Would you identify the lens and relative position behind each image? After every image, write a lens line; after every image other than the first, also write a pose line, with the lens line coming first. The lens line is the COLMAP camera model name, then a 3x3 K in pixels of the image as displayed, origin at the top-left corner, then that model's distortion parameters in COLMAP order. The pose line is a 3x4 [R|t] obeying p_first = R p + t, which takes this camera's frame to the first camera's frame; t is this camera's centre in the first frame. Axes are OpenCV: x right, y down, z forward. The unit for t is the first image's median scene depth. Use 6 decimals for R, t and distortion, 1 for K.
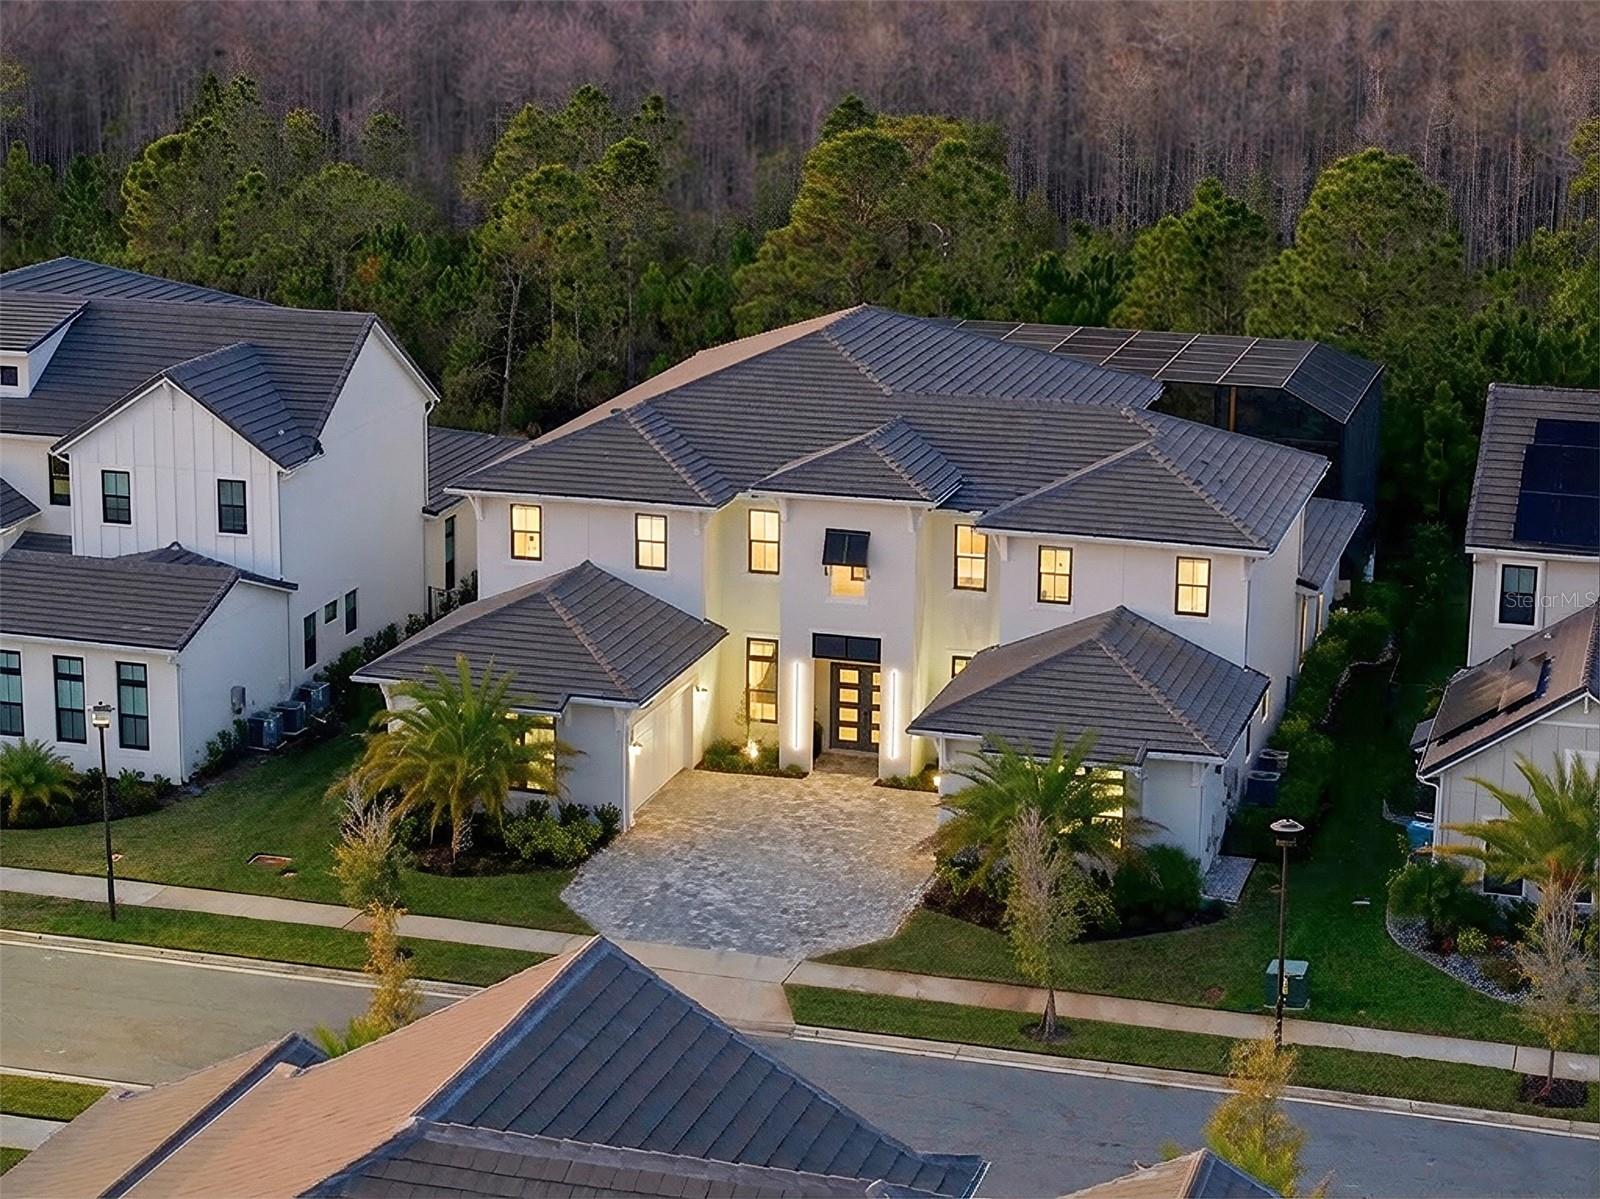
lens RADIAL K [[3229.6, 0, 787.0], [0, 3229.6, 606.7], [0, 0, 1]] dist [-0.090878, 0.000000]
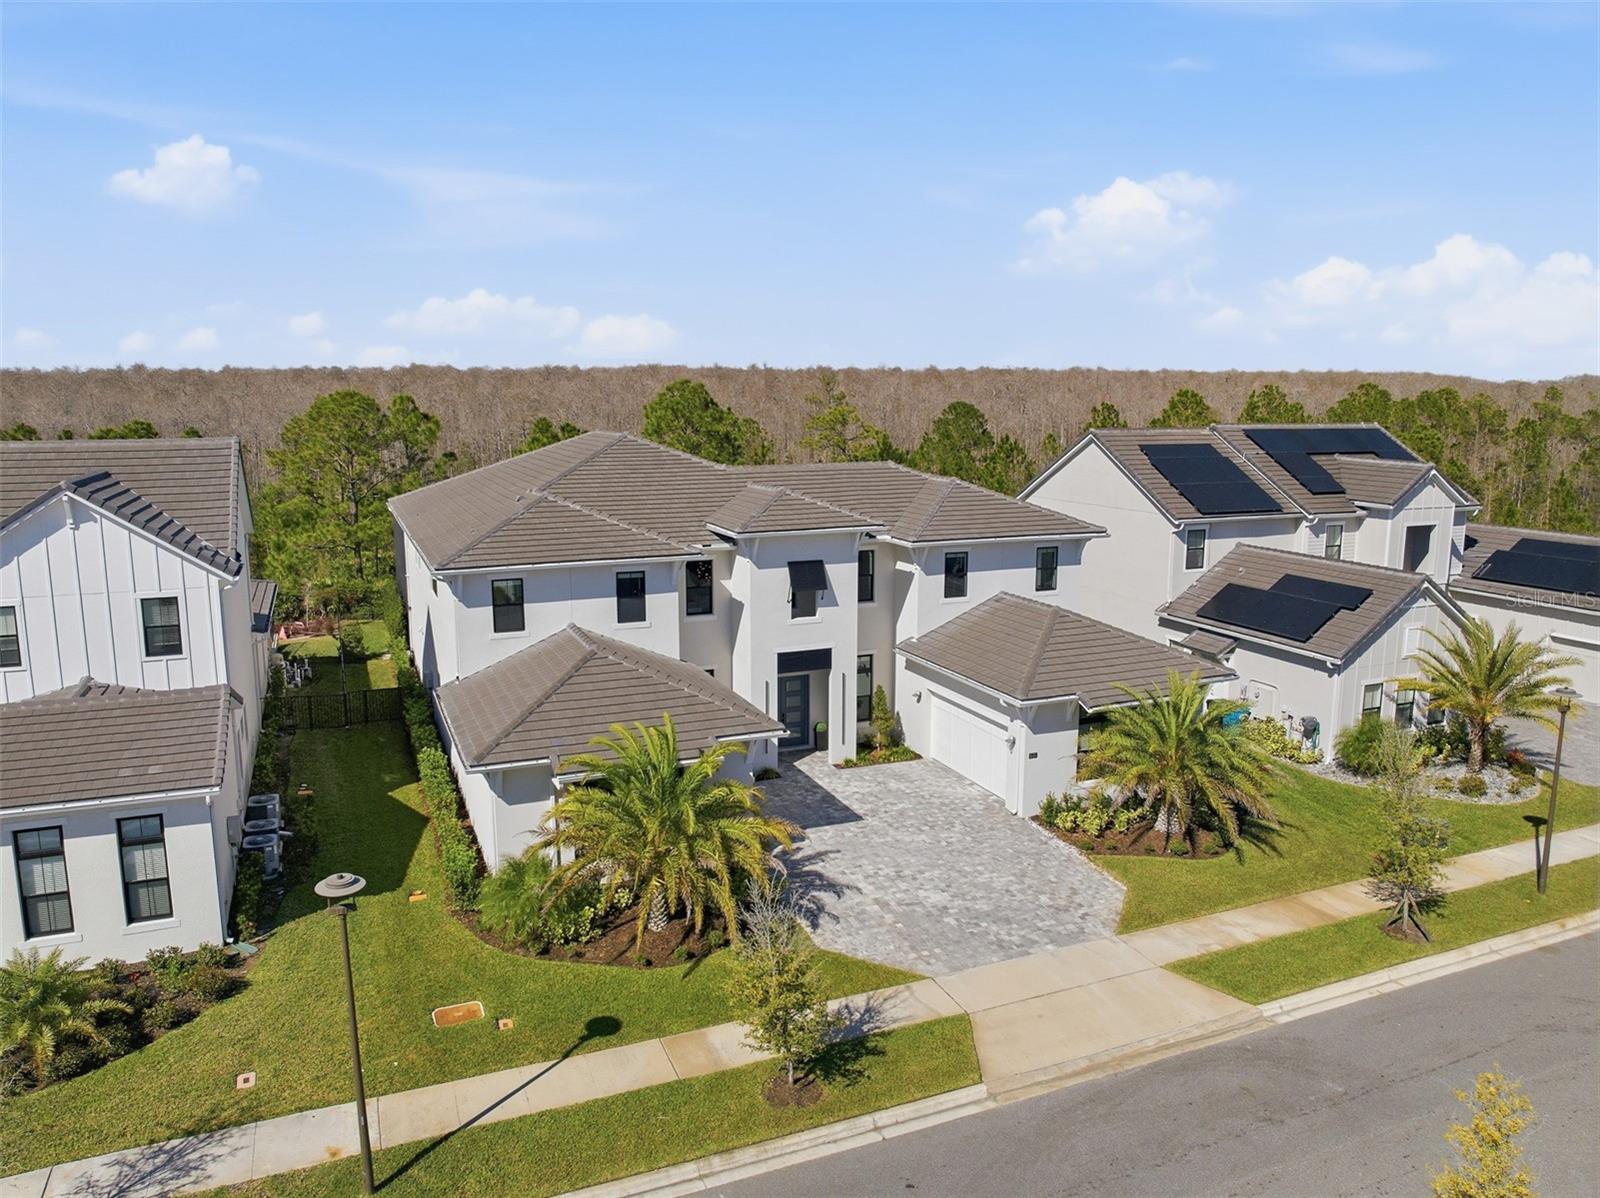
lens RADIAL K [[1127.8, 0, 795.4], [0, 1127.8, 590.7], [0, 0, 1]] dist [-0.044339, 0.006989]
pose [[0.774558, -0.117913, 0.621415, -0.240386], [0.165410, 0.986041, -0.019073, -0.005334], [-0.610492, 0.117561, 0.783249, 0.674789]]
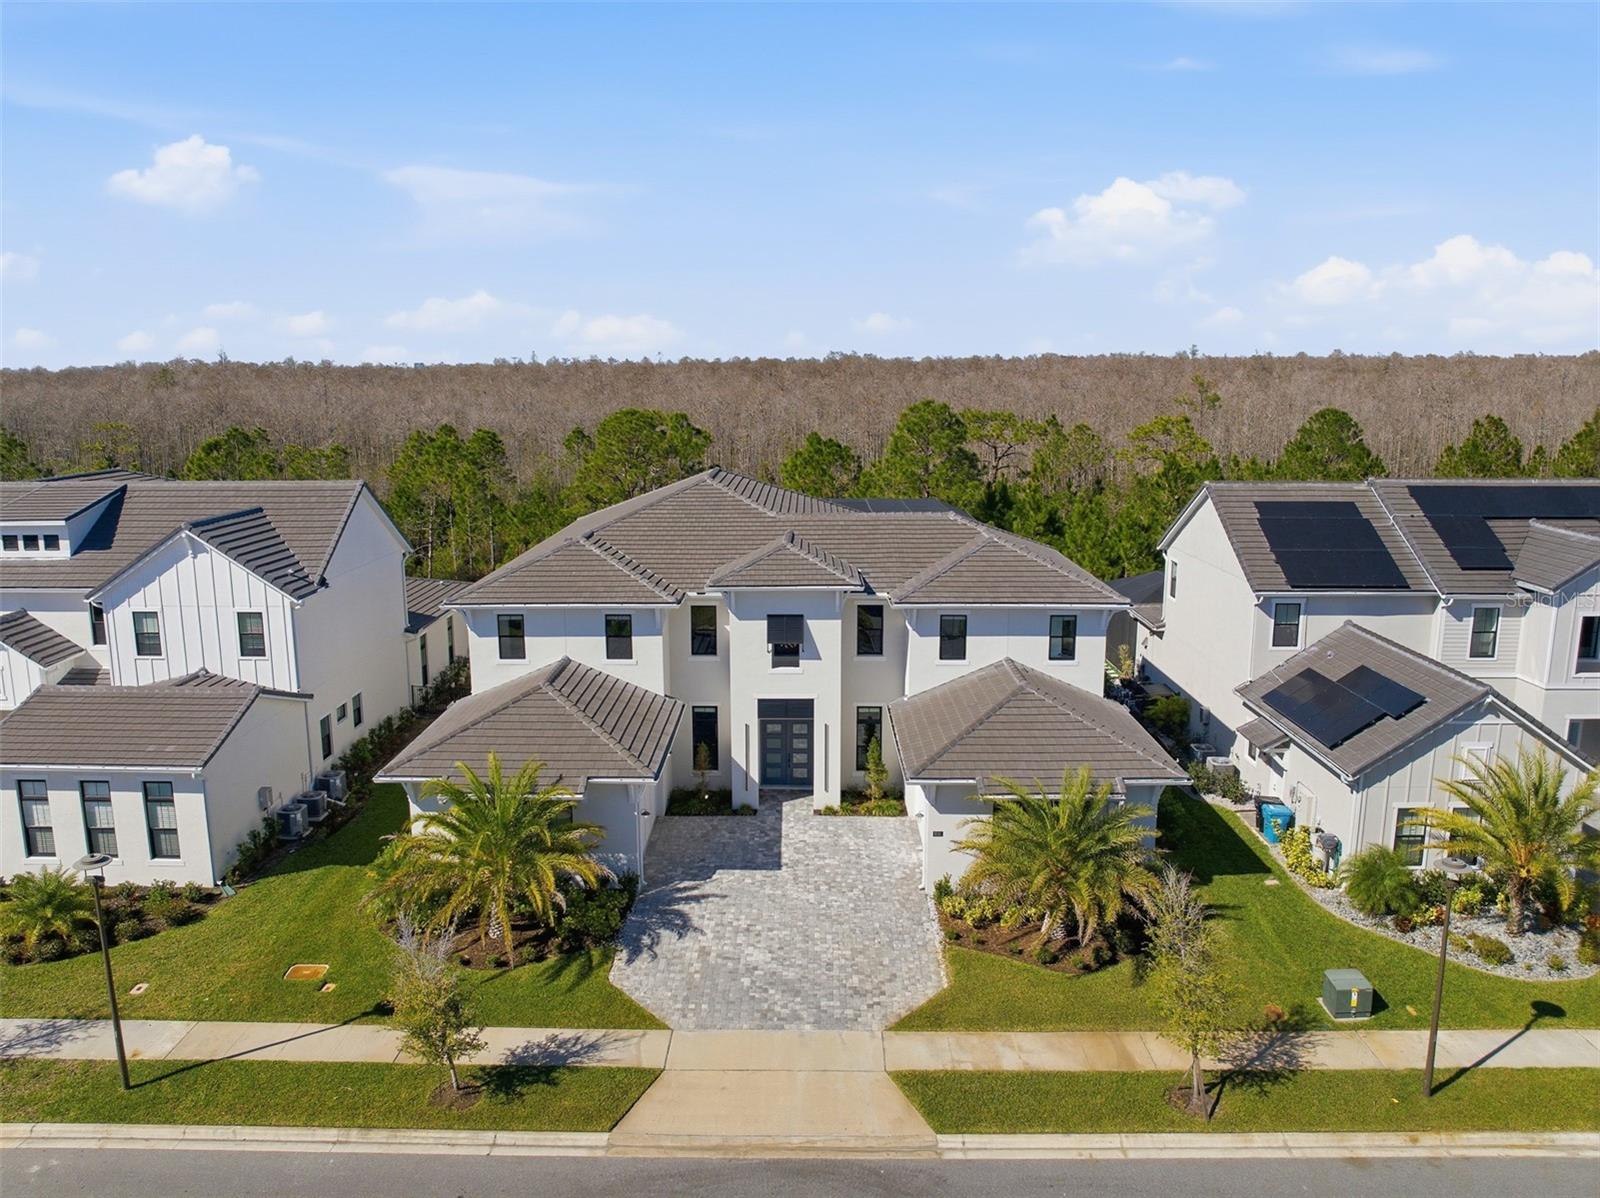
lens RADIAL K [[1127.8, 0, 795.8], [0, 1127.8, 596.5], [0, 0, 1]] dist [-0.044339, 0.006989]
pose [[0.961944, -0.064841, 0.265441, -0.091458], [0.080398, 0.995599, -0.048157, -0.009151], [-0.261151, 0.067666, 0.962924, 0.575948]]
